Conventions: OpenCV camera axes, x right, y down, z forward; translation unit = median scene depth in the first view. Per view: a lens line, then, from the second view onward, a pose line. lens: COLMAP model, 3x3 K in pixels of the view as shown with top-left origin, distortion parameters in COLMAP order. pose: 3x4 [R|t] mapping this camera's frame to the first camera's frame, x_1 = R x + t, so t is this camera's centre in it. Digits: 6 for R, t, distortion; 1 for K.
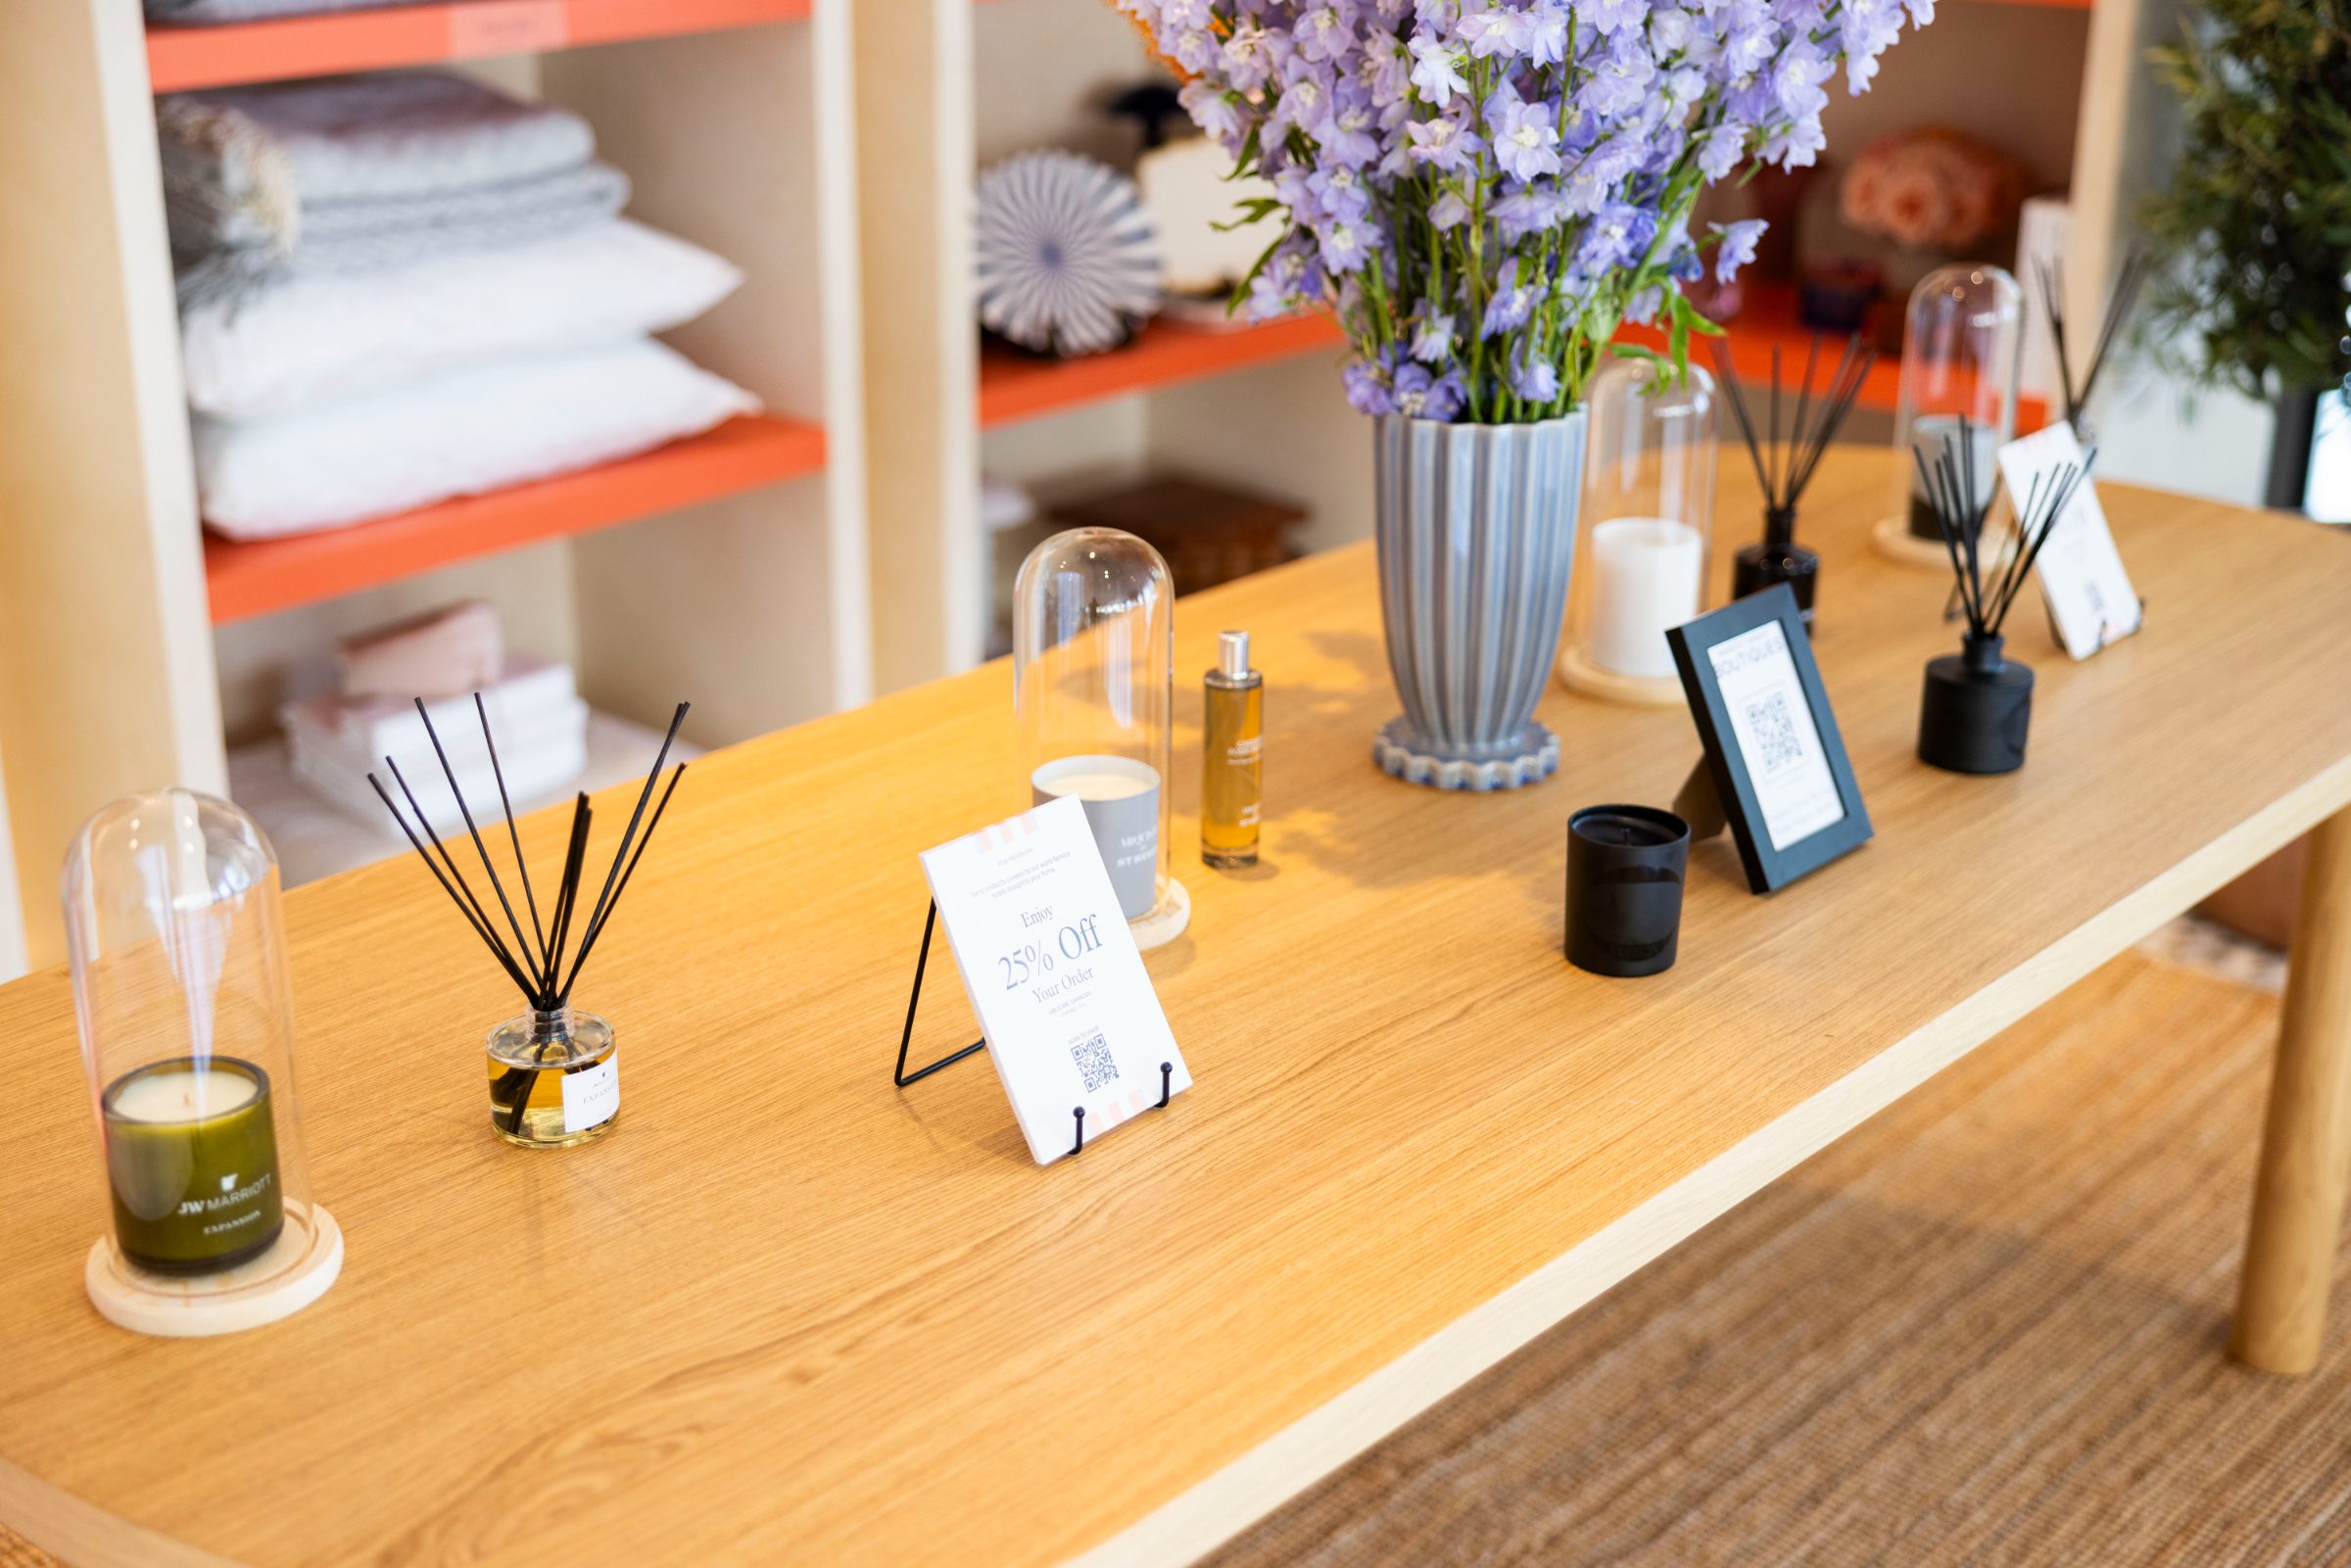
lens RADIAL K [[3008.3, 0, 1175.5], [0, 3008.3, 784.0], [0, 0, 1]] dist [0.028763, 0.007370]
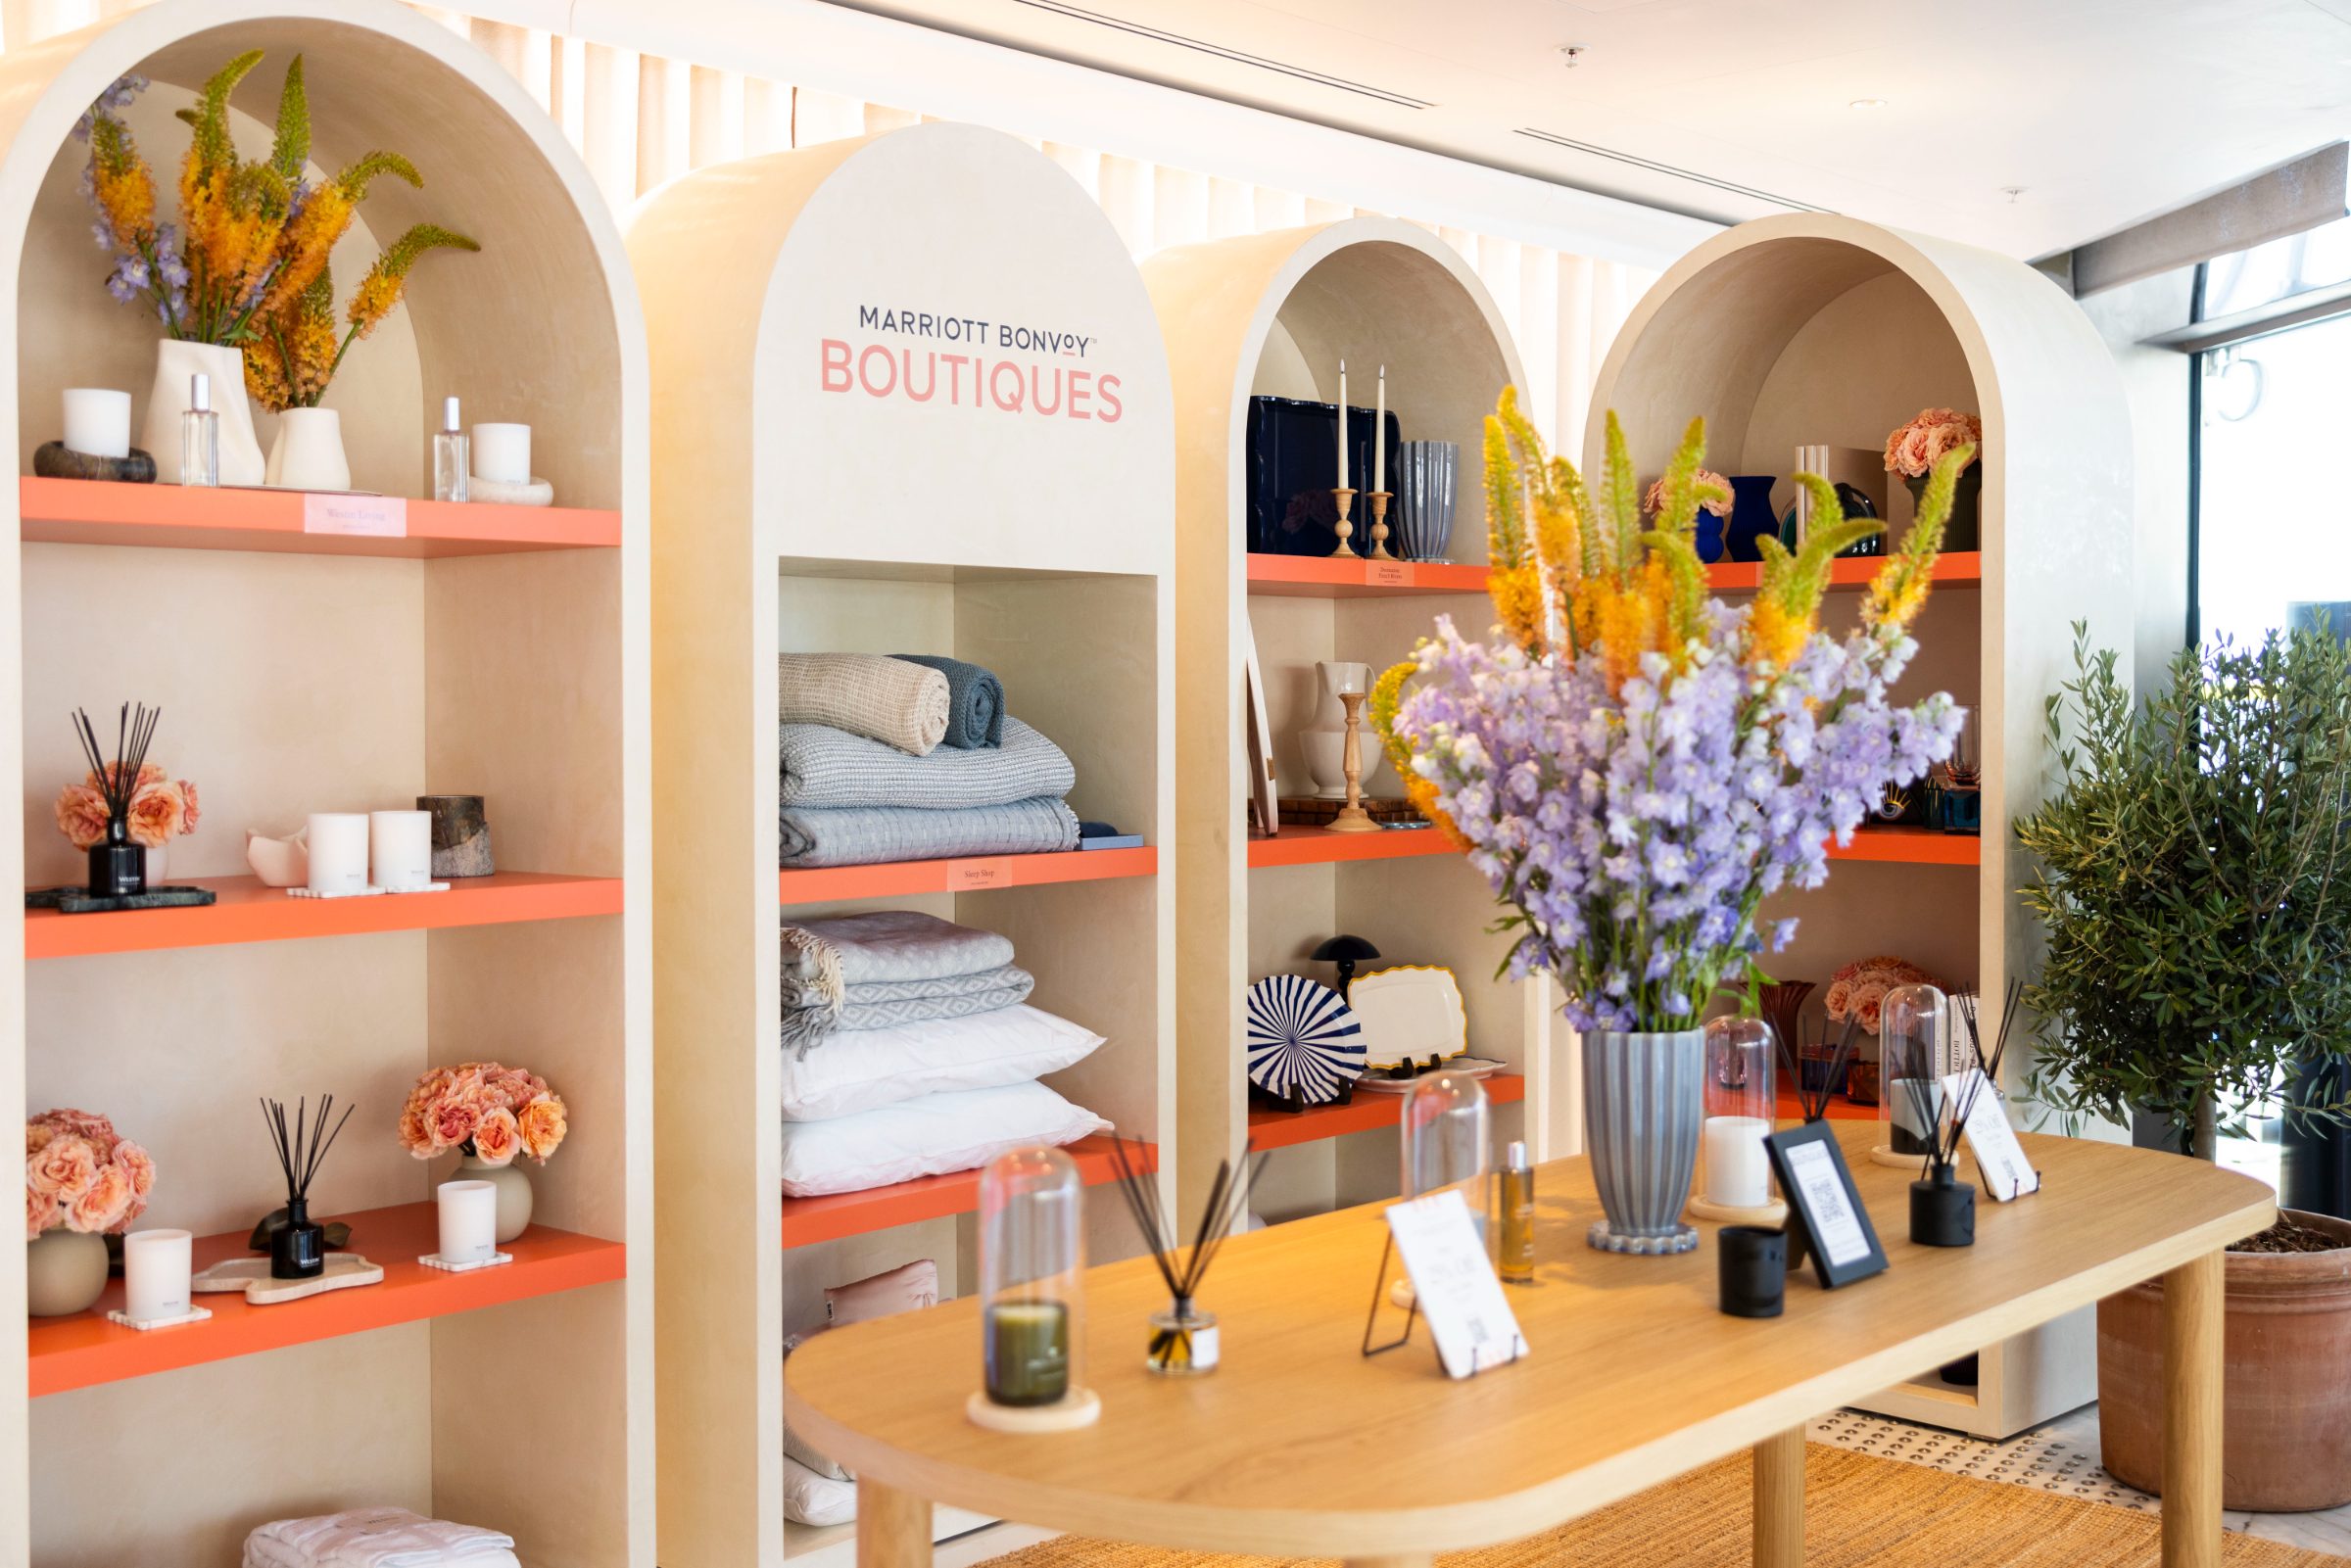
lens RADIAL K [[2854.2, 0, 1175.5], [0, 2854.2, 784.0], [0, 0, 1]] dist [0.001574, -0.015170]
pose [[0.999957, -0.008764, 0.002930, -0.179991], [0.009240, 0.943152, -0.332234, 0.299641], [0.000149, 0.332247, 0.943193, -0.633747]]
